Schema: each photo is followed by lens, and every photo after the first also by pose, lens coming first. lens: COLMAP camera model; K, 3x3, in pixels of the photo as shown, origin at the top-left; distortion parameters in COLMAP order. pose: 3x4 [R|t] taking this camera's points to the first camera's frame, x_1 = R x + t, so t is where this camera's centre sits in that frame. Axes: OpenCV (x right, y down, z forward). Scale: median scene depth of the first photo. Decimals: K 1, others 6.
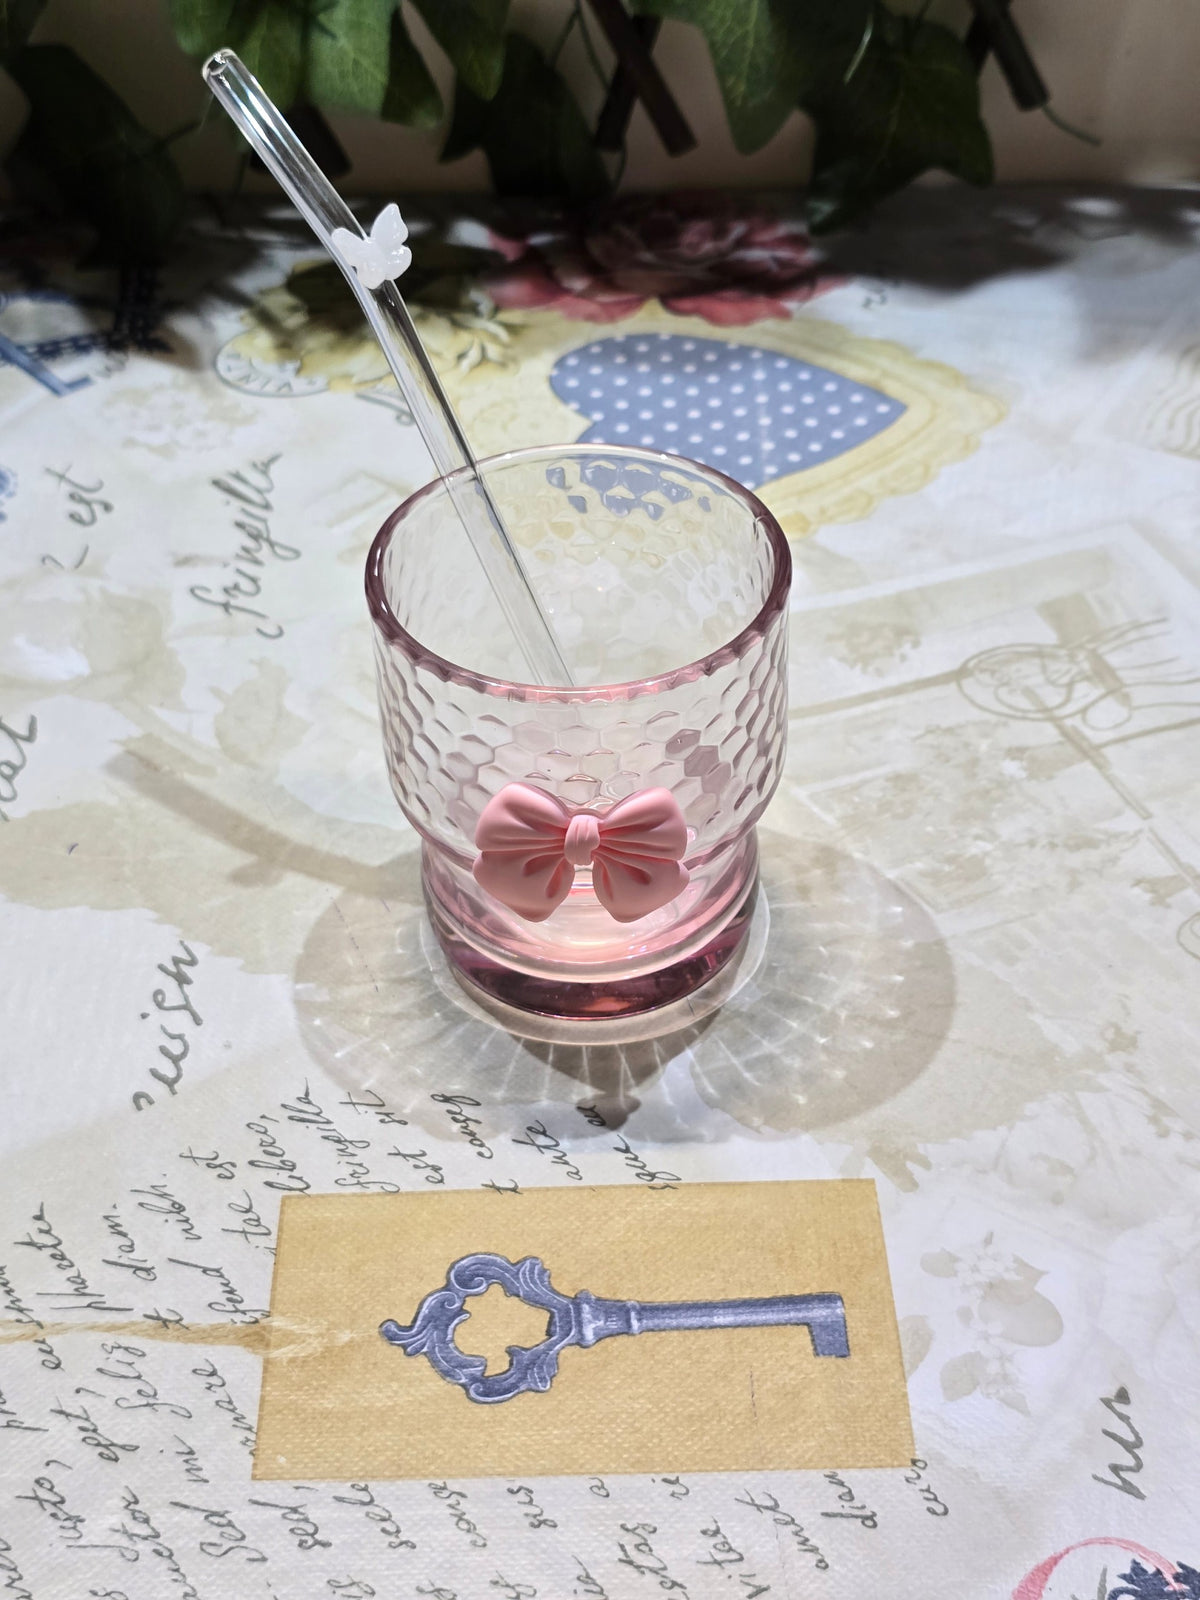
lens RADIAL K [[1986.7, 0, 600.0], [0, 1986.7, 800.0], [0, 0, 1]] dist [0.101453, -0.272098]
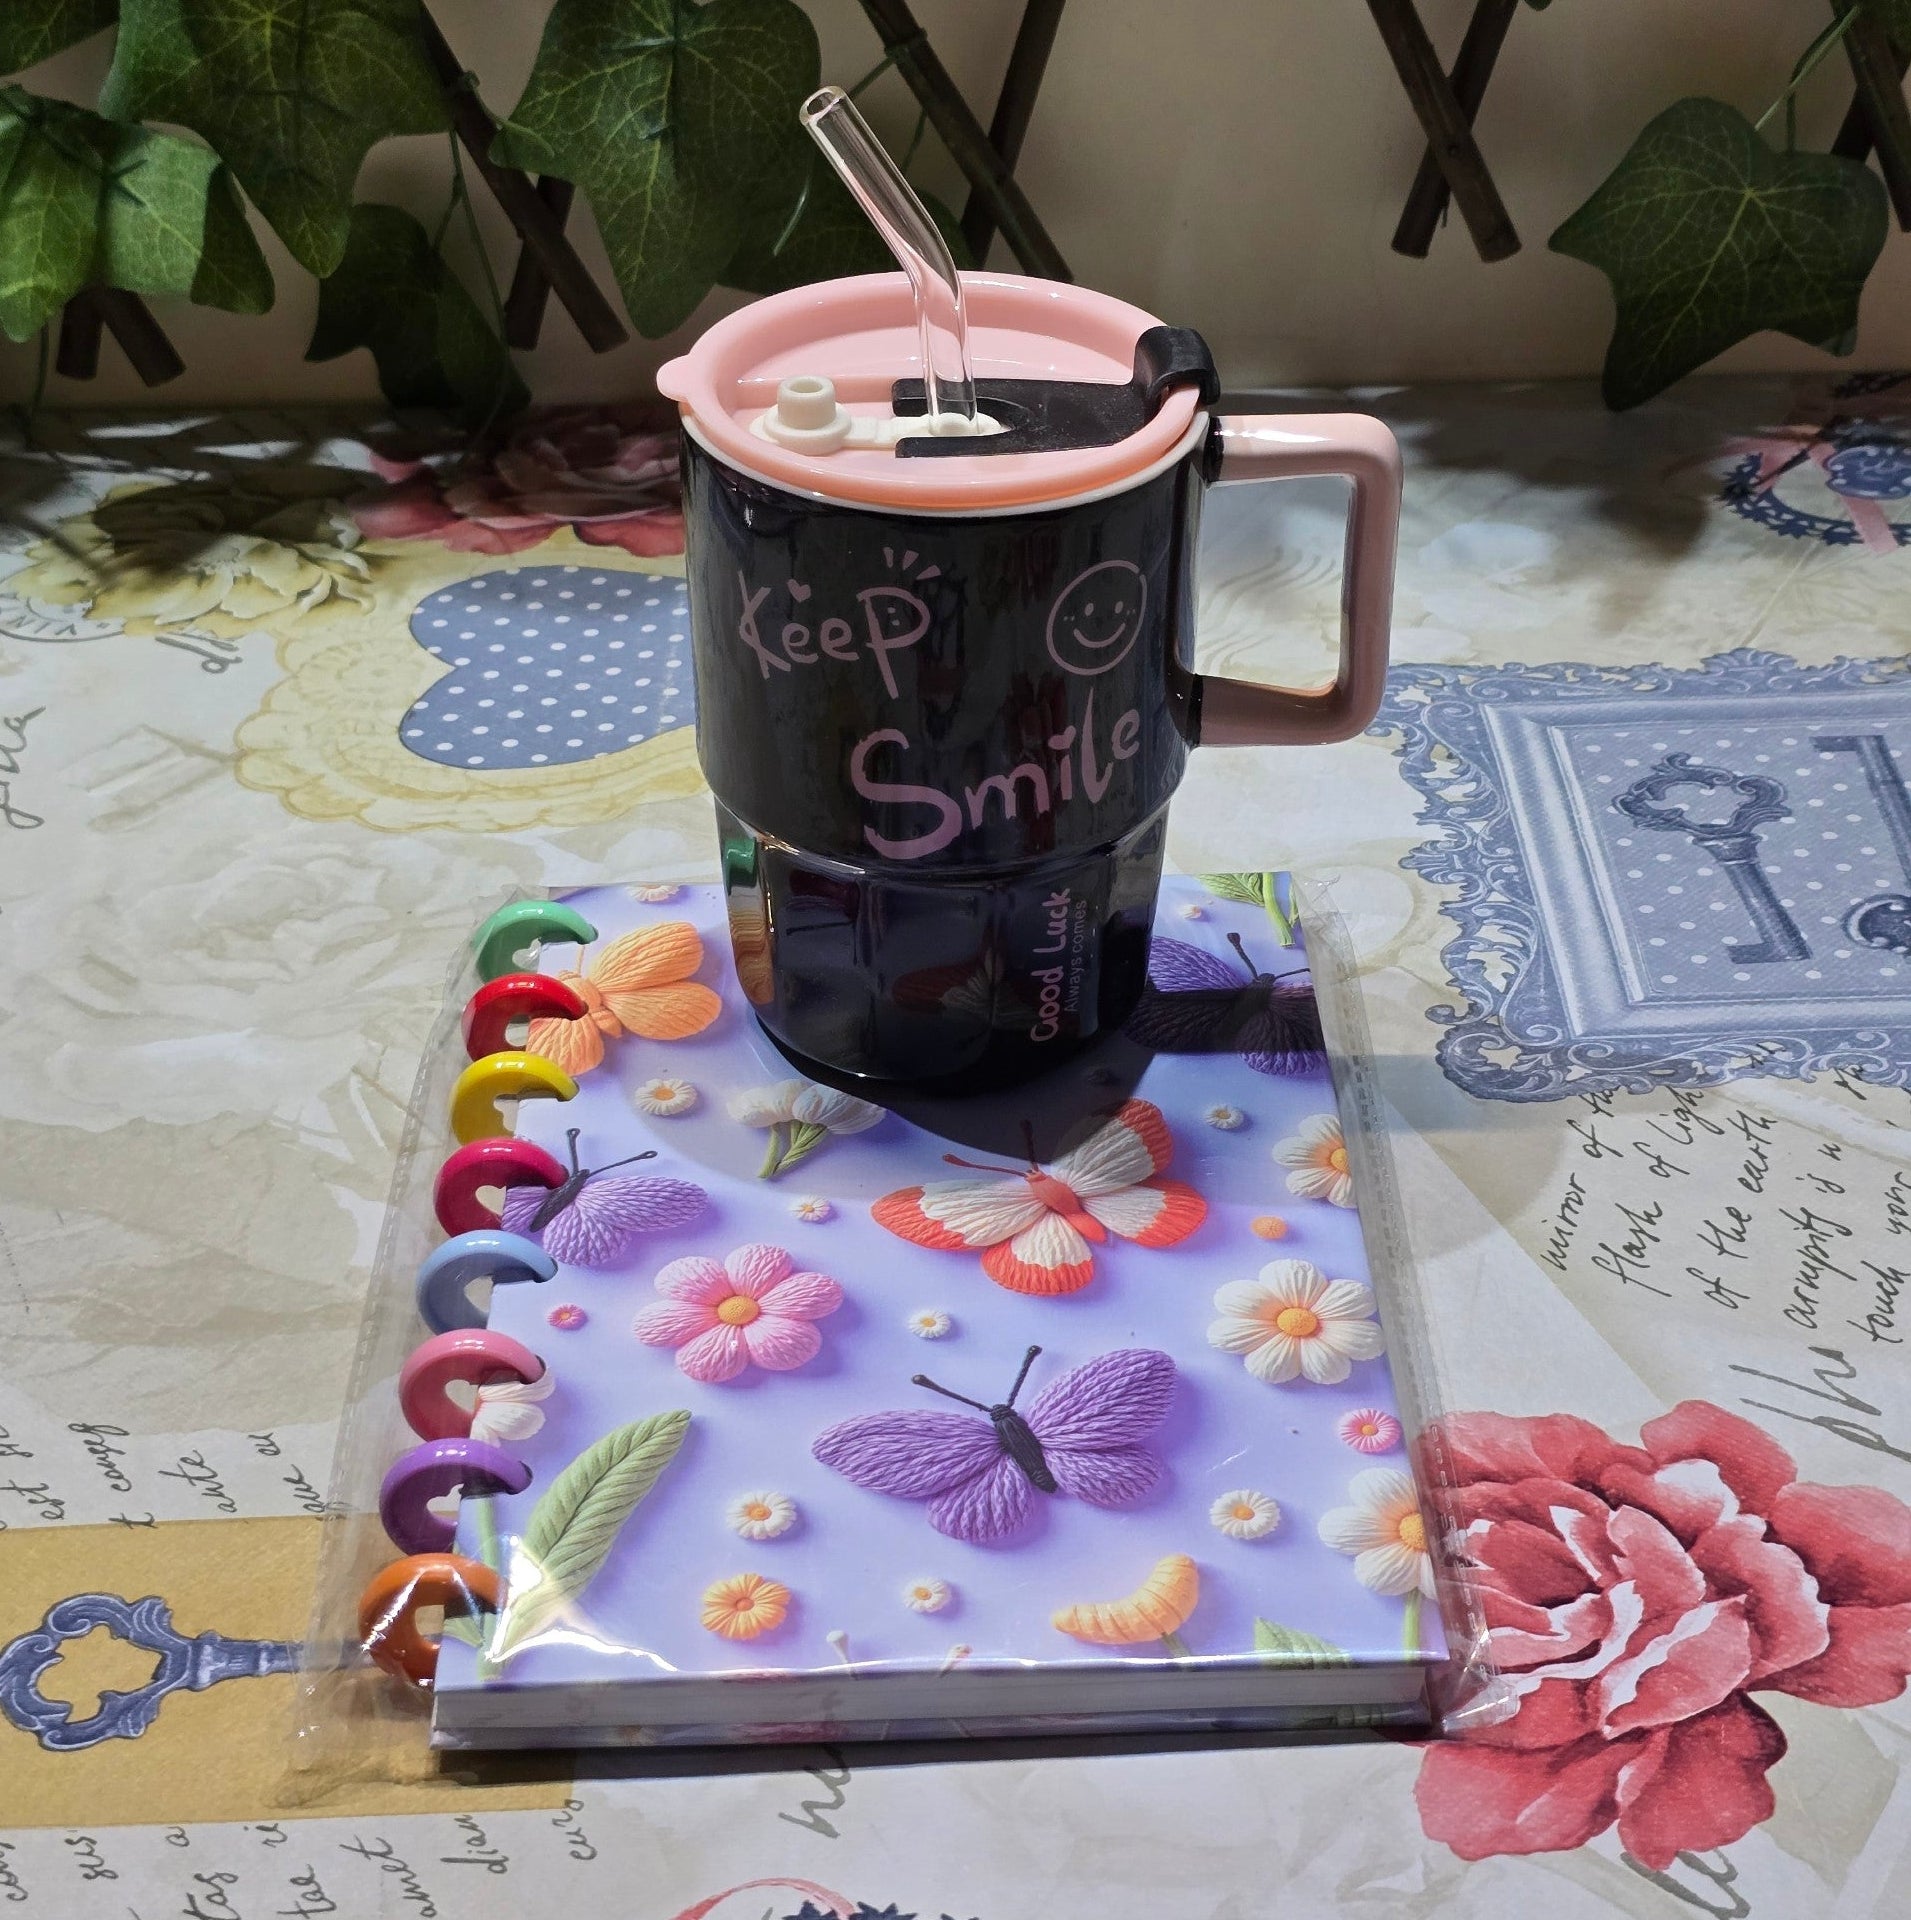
lens RADIAL K [[3182.4, 0, 955.5], [0, 3182.4, 887.3], [0, 0, 1]] dist [0.151095, -0.532313]
pose [[0.999971, -0.006946, 0.003007, 0.227173], [0.007367, 0.984360, -0.176017, 0.140455], [-0.001738, 0.176034, 0.984383, -0.260197]]
